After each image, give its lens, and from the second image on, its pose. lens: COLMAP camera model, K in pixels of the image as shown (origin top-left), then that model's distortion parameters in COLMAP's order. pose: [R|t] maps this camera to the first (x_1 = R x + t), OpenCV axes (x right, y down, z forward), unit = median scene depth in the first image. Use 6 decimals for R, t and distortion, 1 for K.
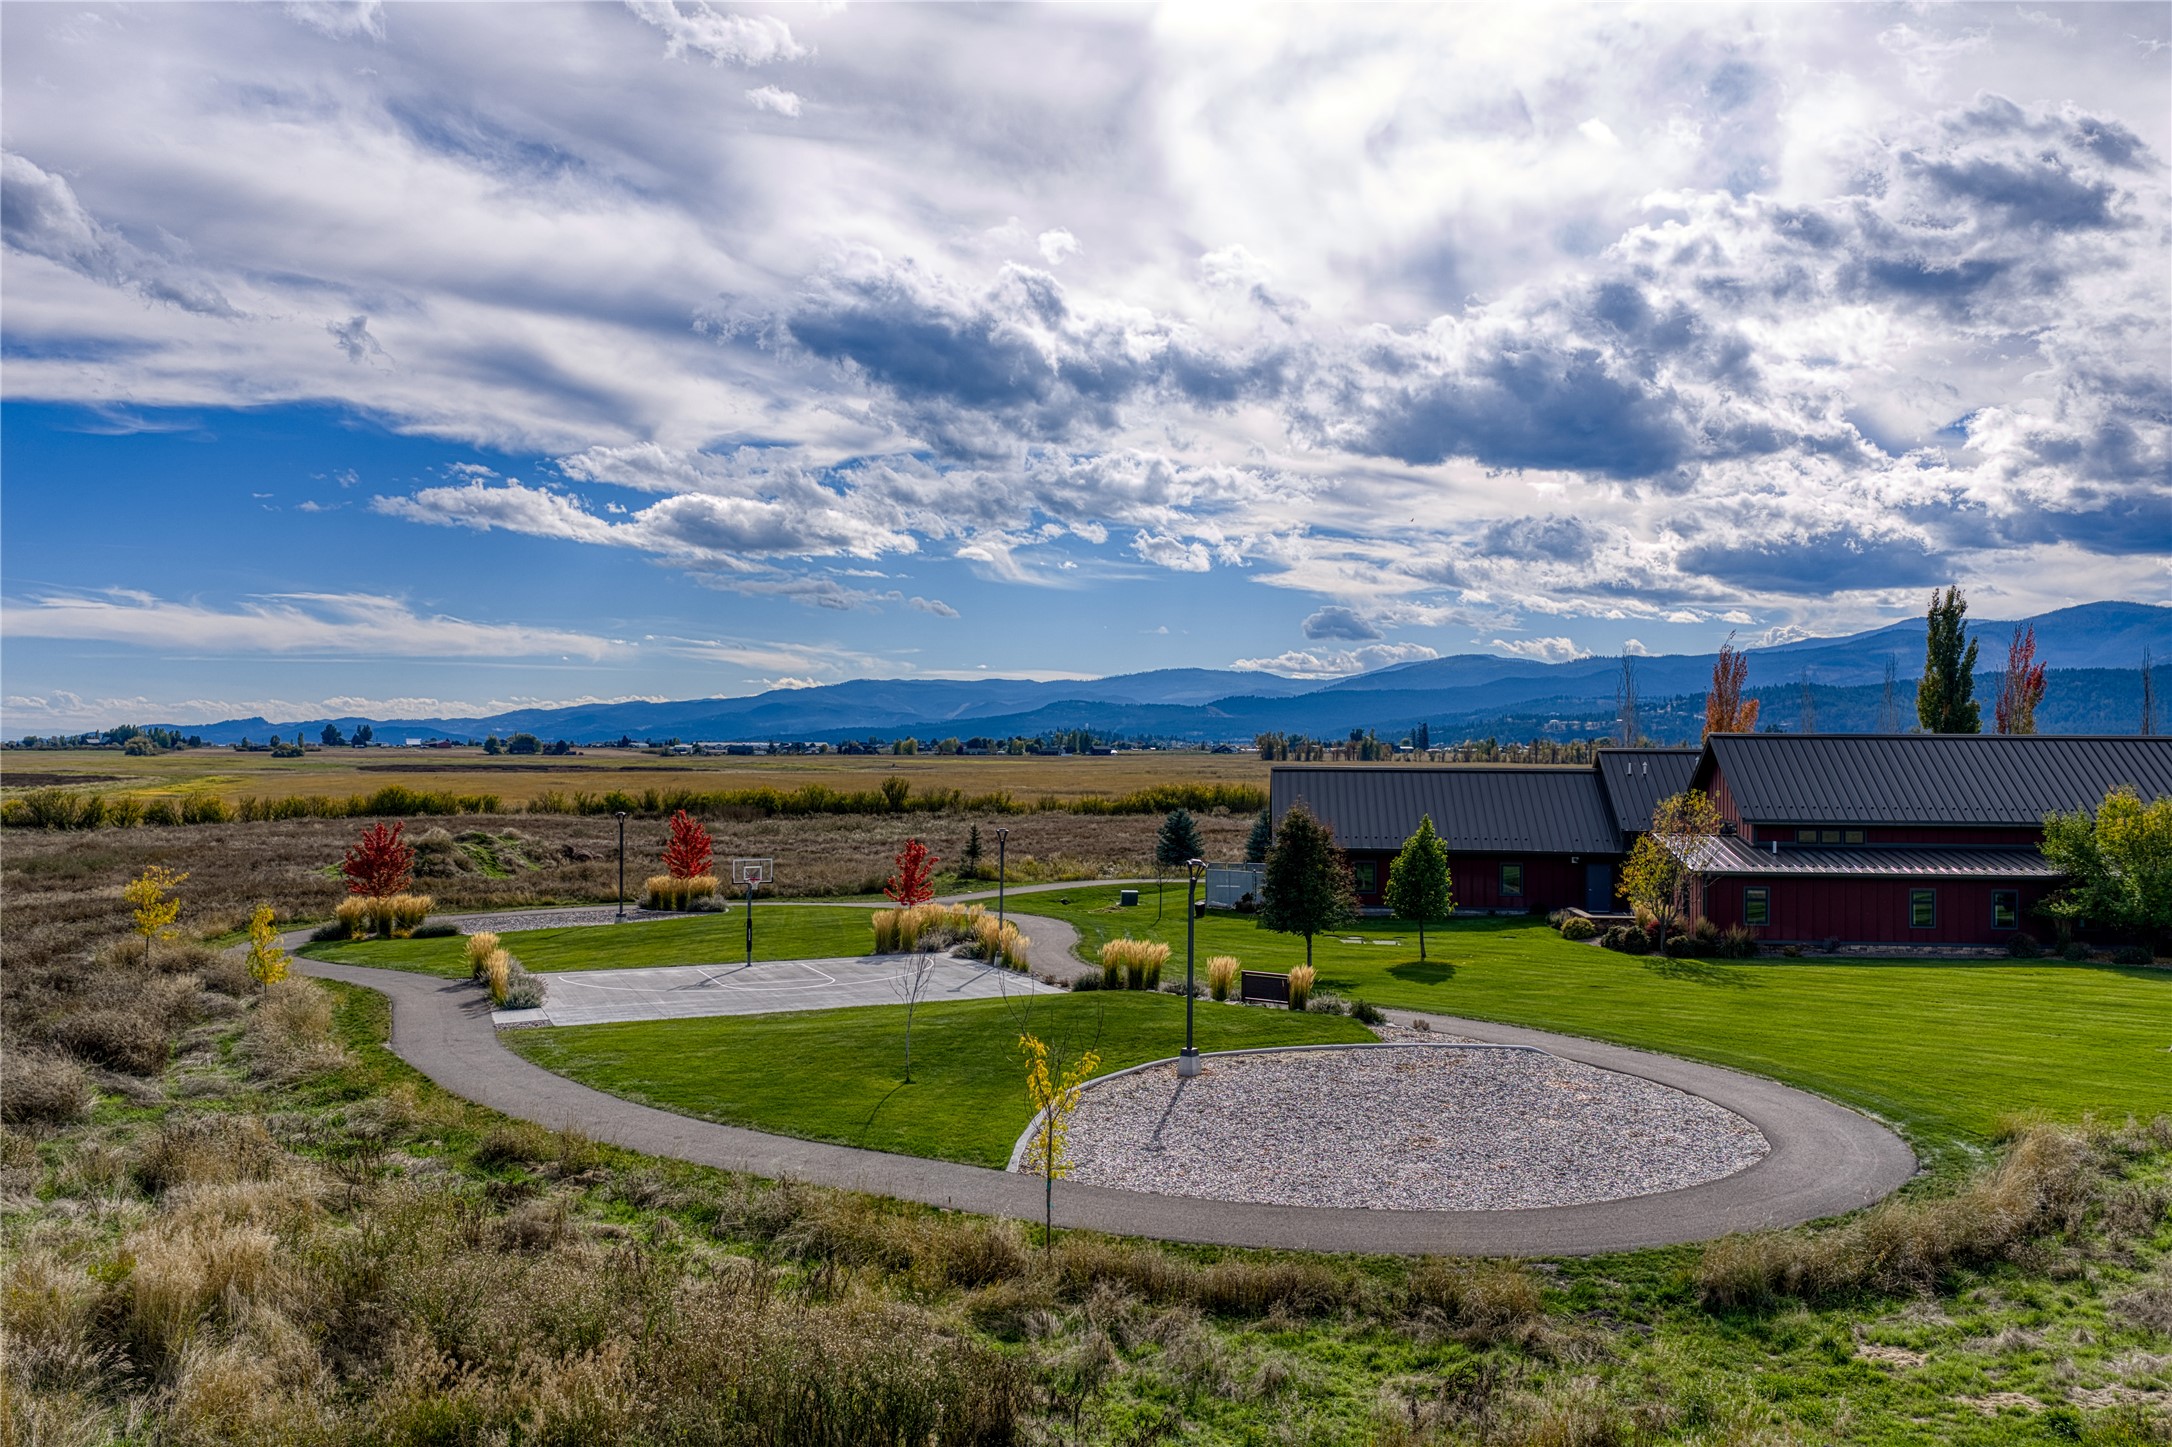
lens RADIAL K [[1628.2, 0, 1085.5], [0, 1628.2, 703.9], [0, 0, 1]] dist [0.020791, -0.017885]
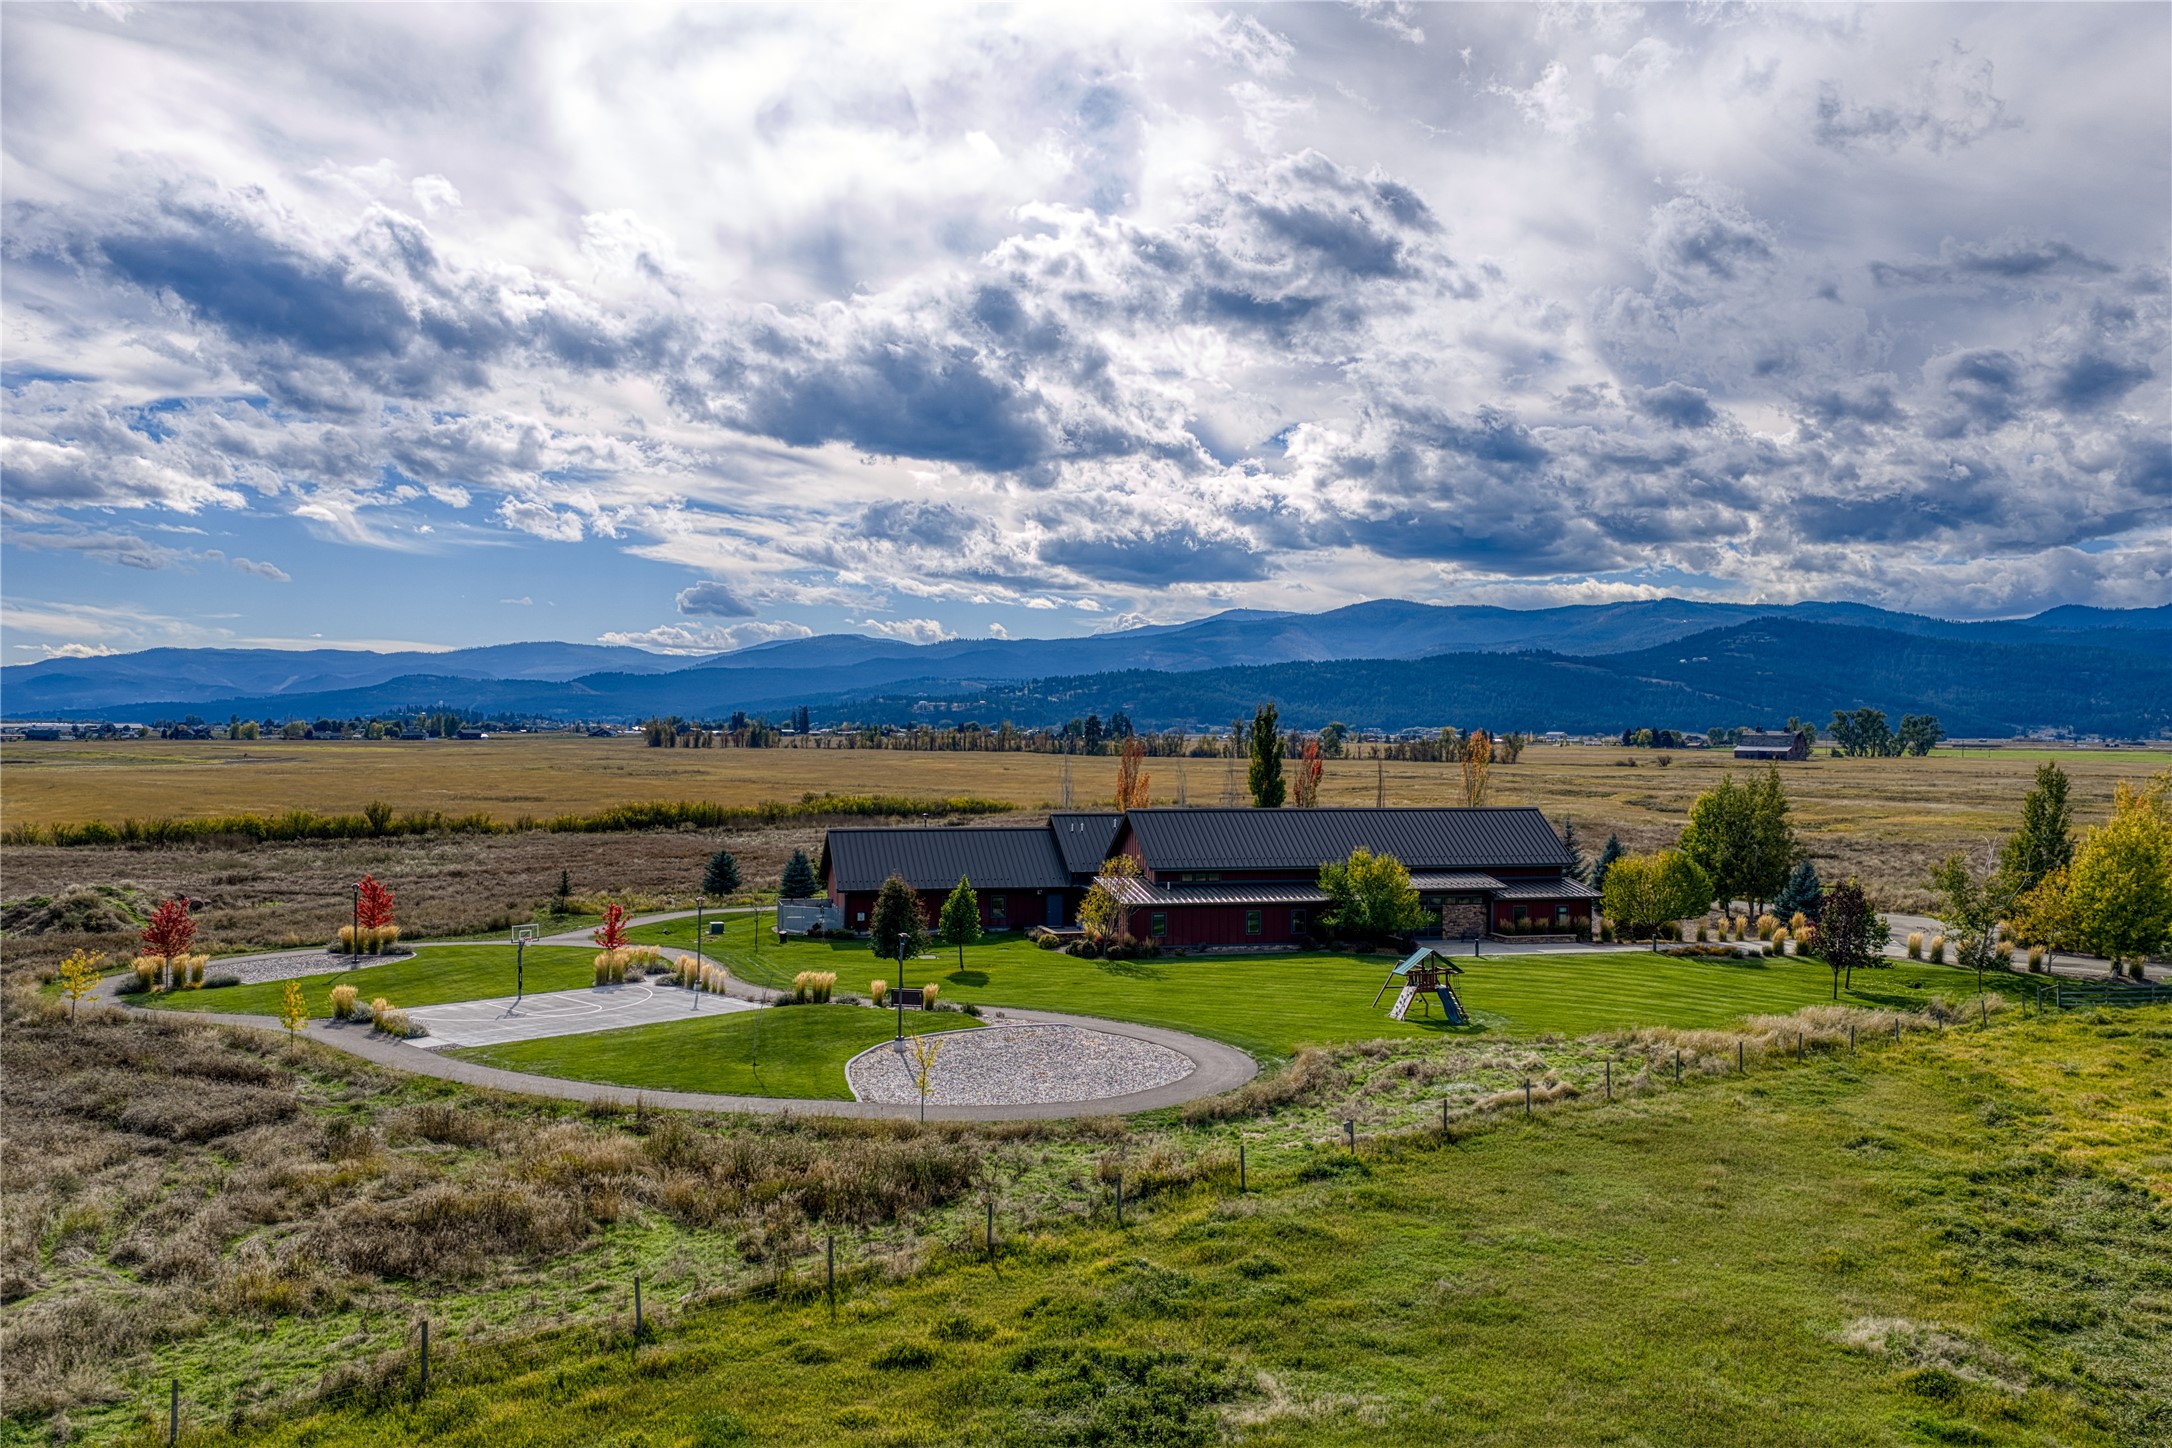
lens RADIAL K [[1794.4, 0, 1090.3], [0, 1794.4, 730.3], [0, 0, 1]] dist [0.025067, -0.037125]
pose [[0.924538, 0.004879, 0.381060, -0.055362], [-0.021869, 0.998950, 0.040268, -0.023453], [-0.380463, -0.045563, 0.923673, -0.099721]]
